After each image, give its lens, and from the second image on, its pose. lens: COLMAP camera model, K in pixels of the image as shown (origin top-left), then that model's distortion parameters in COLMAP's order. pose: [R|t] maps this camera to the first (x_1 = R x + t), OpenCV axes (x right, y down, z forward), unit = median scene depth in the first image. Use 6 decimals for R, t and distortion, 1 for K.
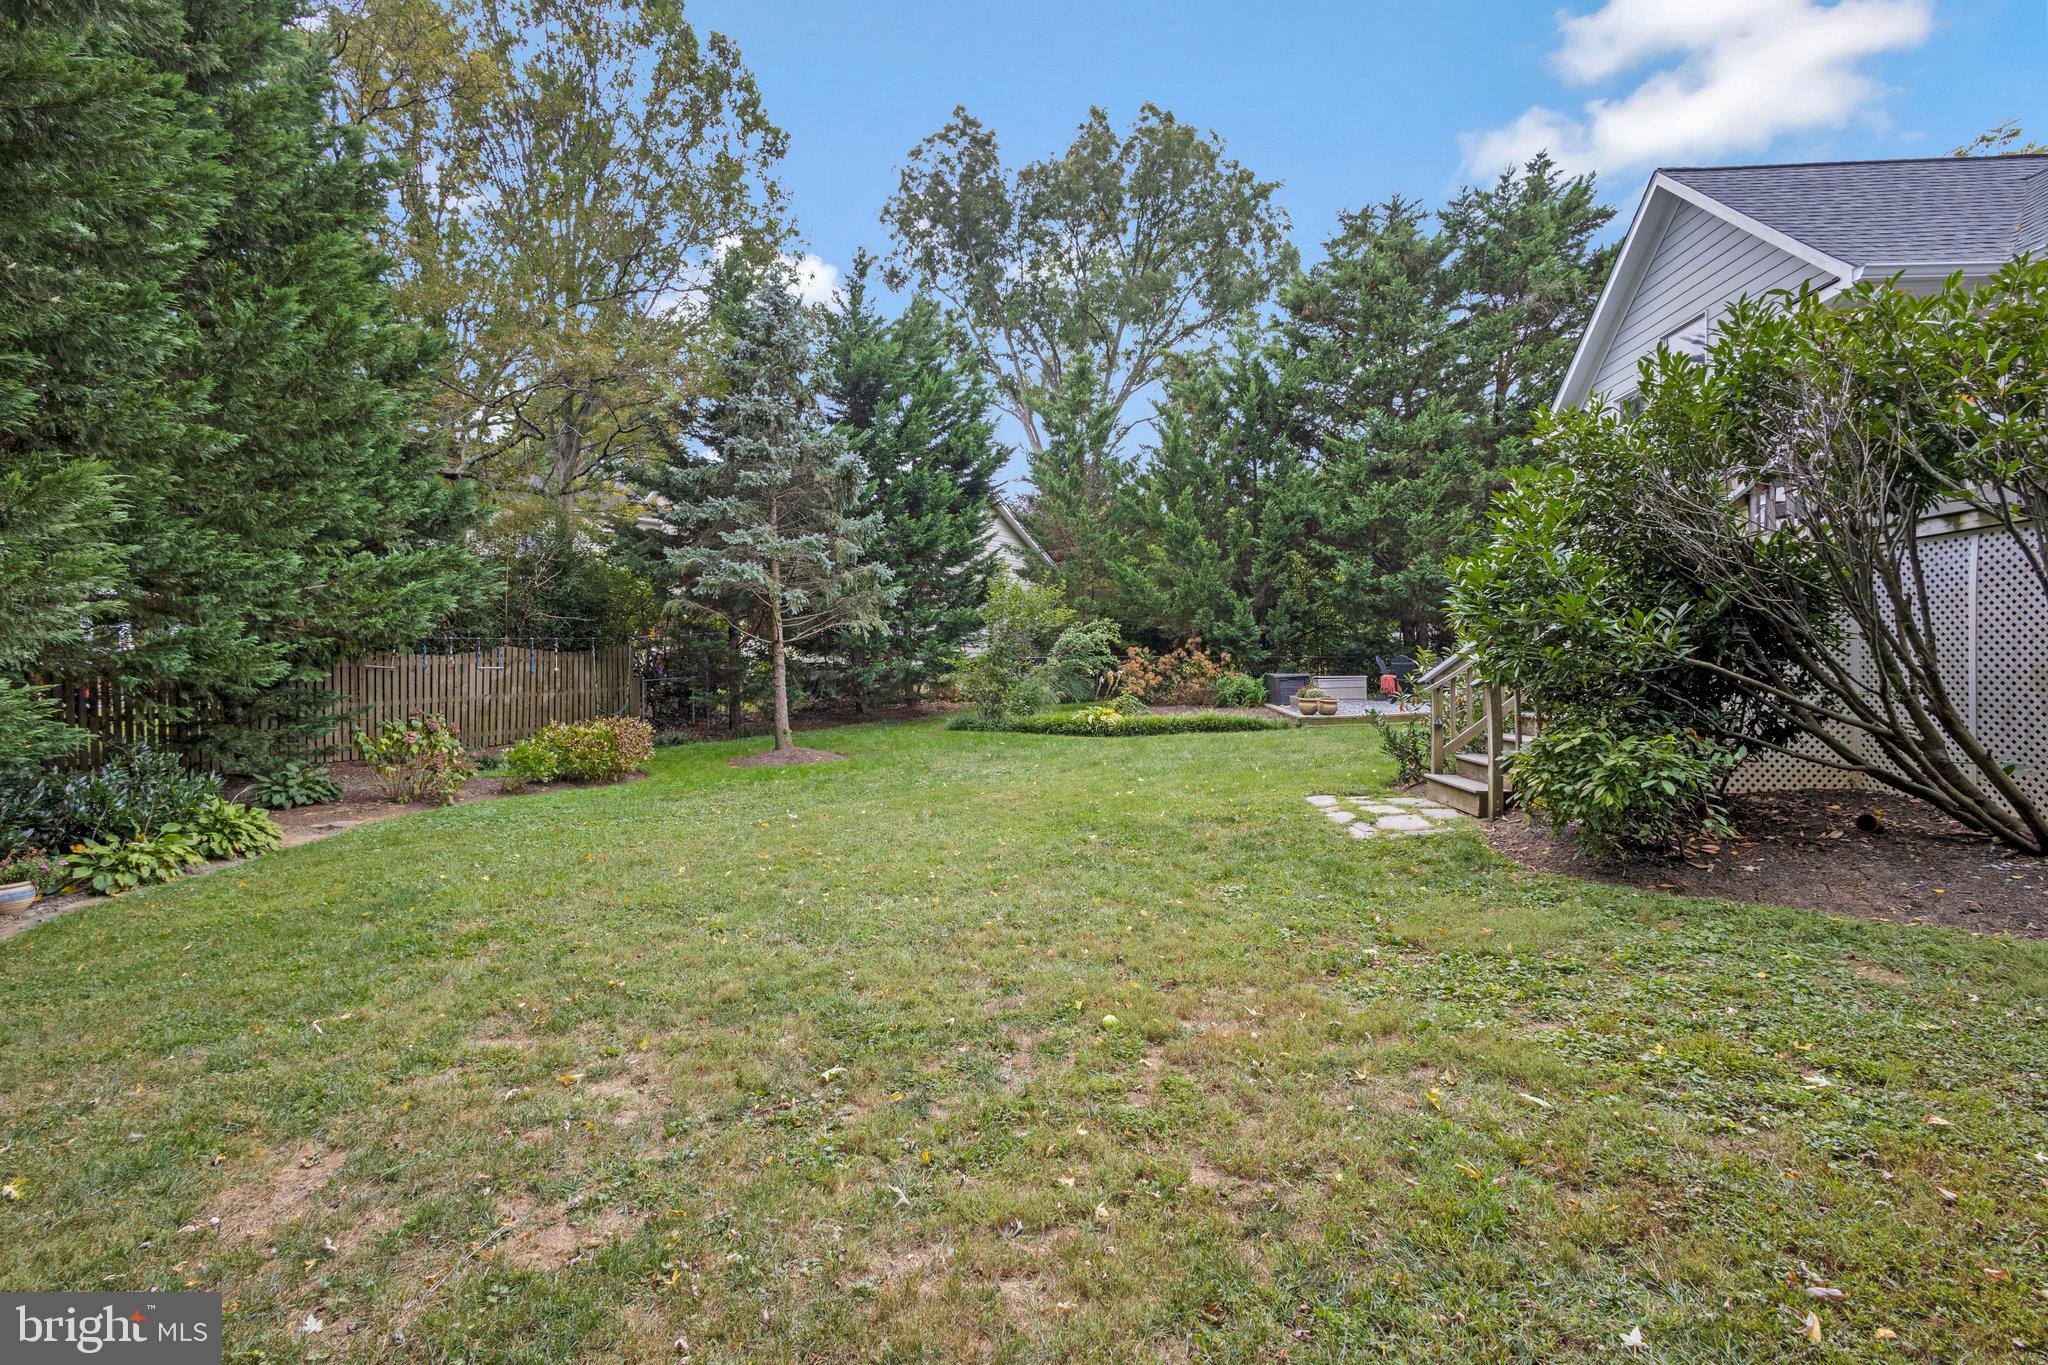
lens RADIAL K [[934.1, 0, 1023.6], [0, 934.1, 683.3], [0, 0, 1]] dist [0.005384, -0.001242]
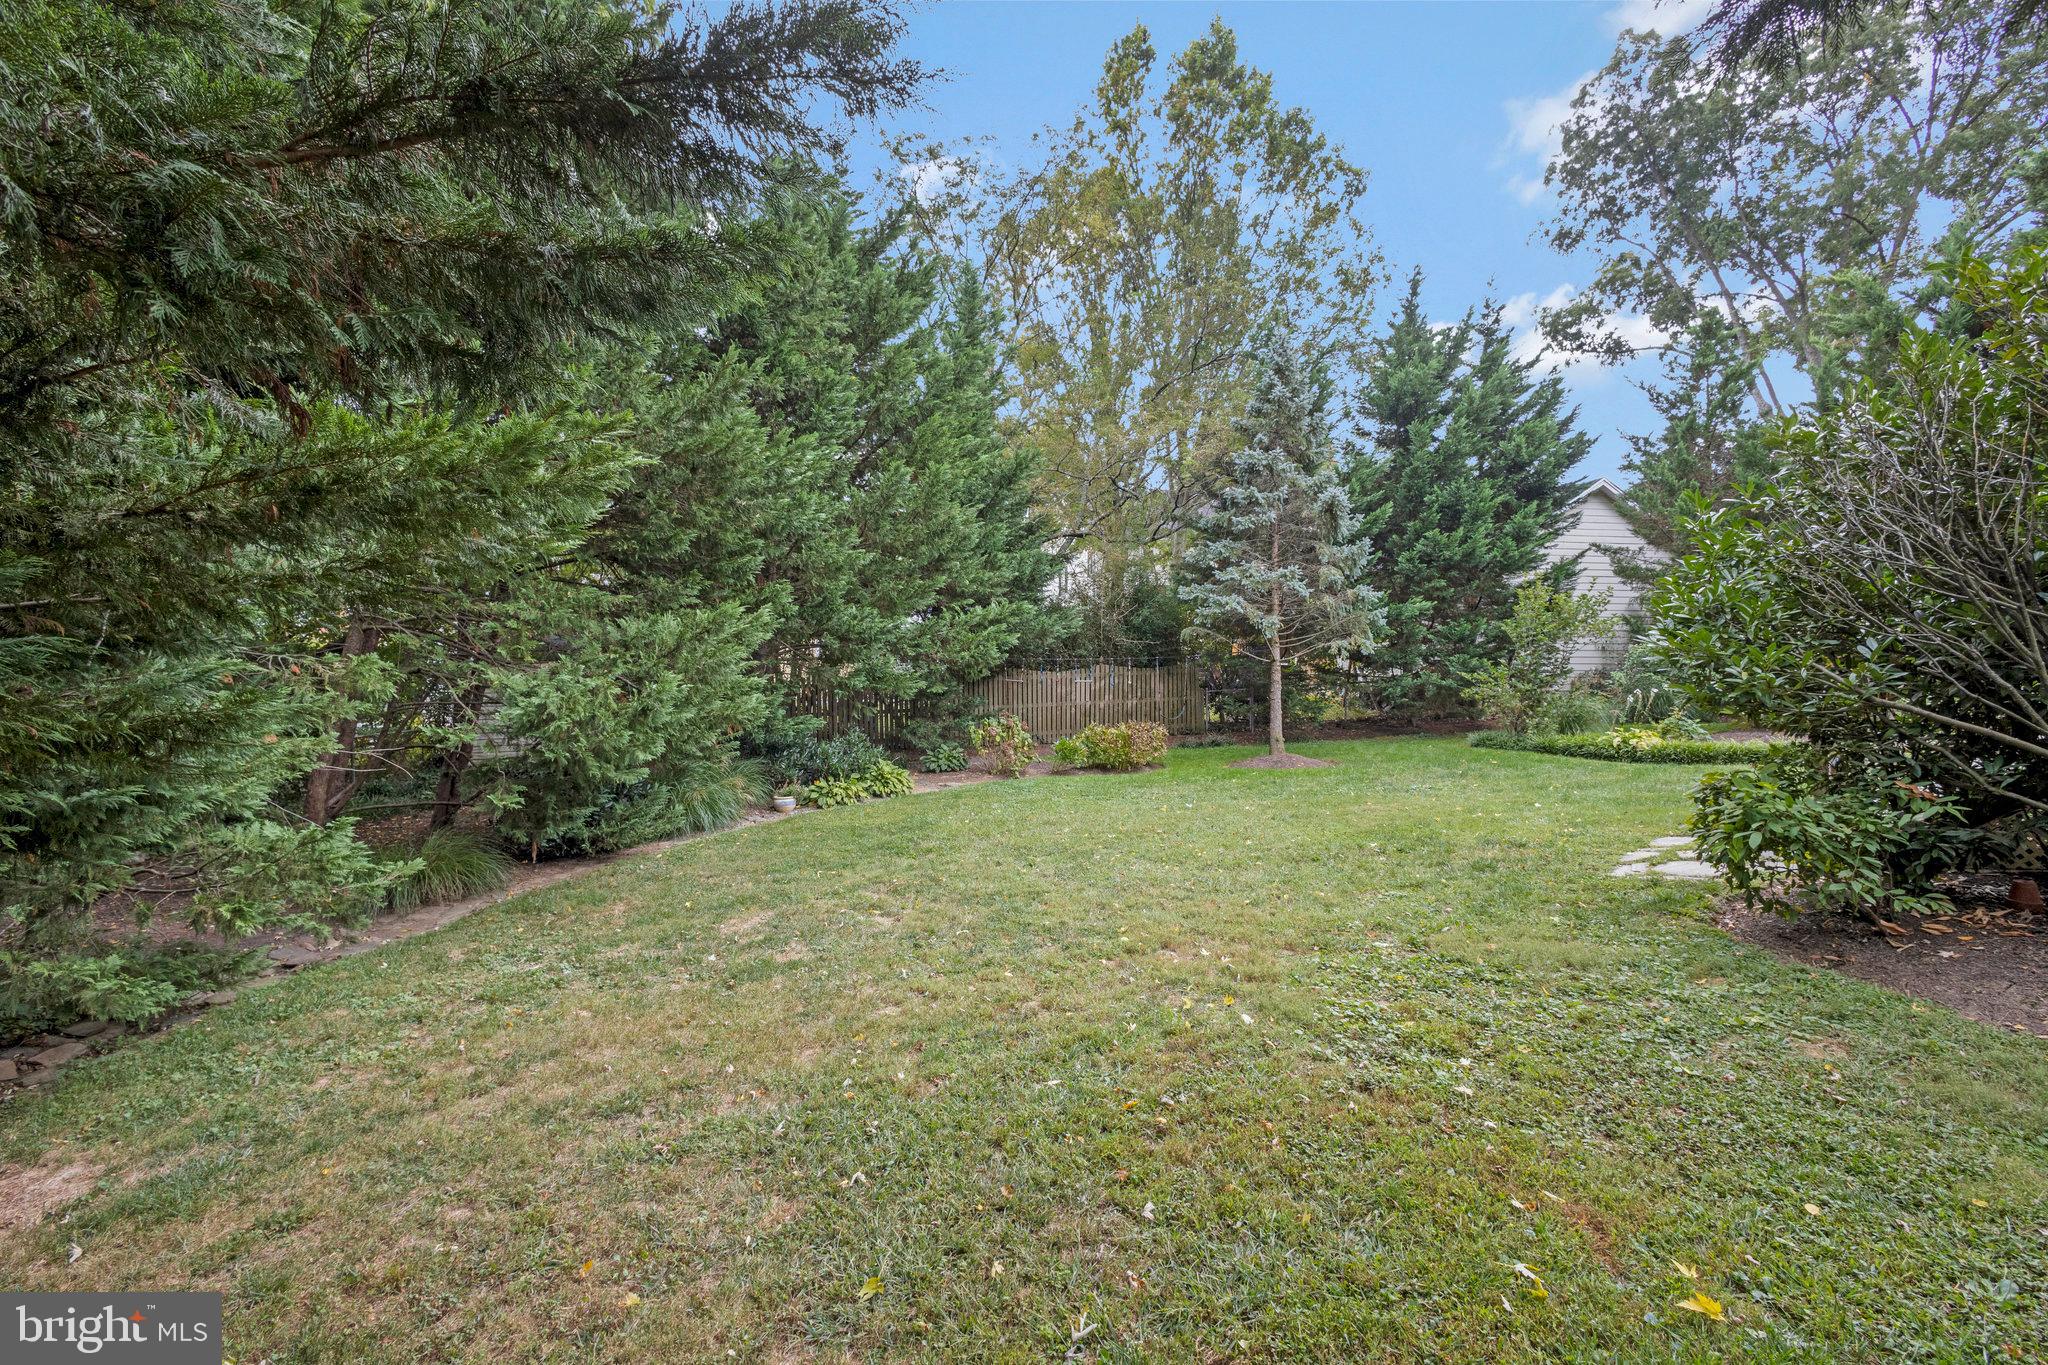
lens RADIAL K [[934.1, 0, 1022.6], [0, 934.1, 686.0], [0, 0, 1]] dist [0.005384, -0.001242]
pose [[0.747573, 0.010884, -0.664090, 0.272463], [-0.011642, 0.999927, 0.003282, -0.013686], [0.664077, 0.005278, 0.747645, -0.059751]]
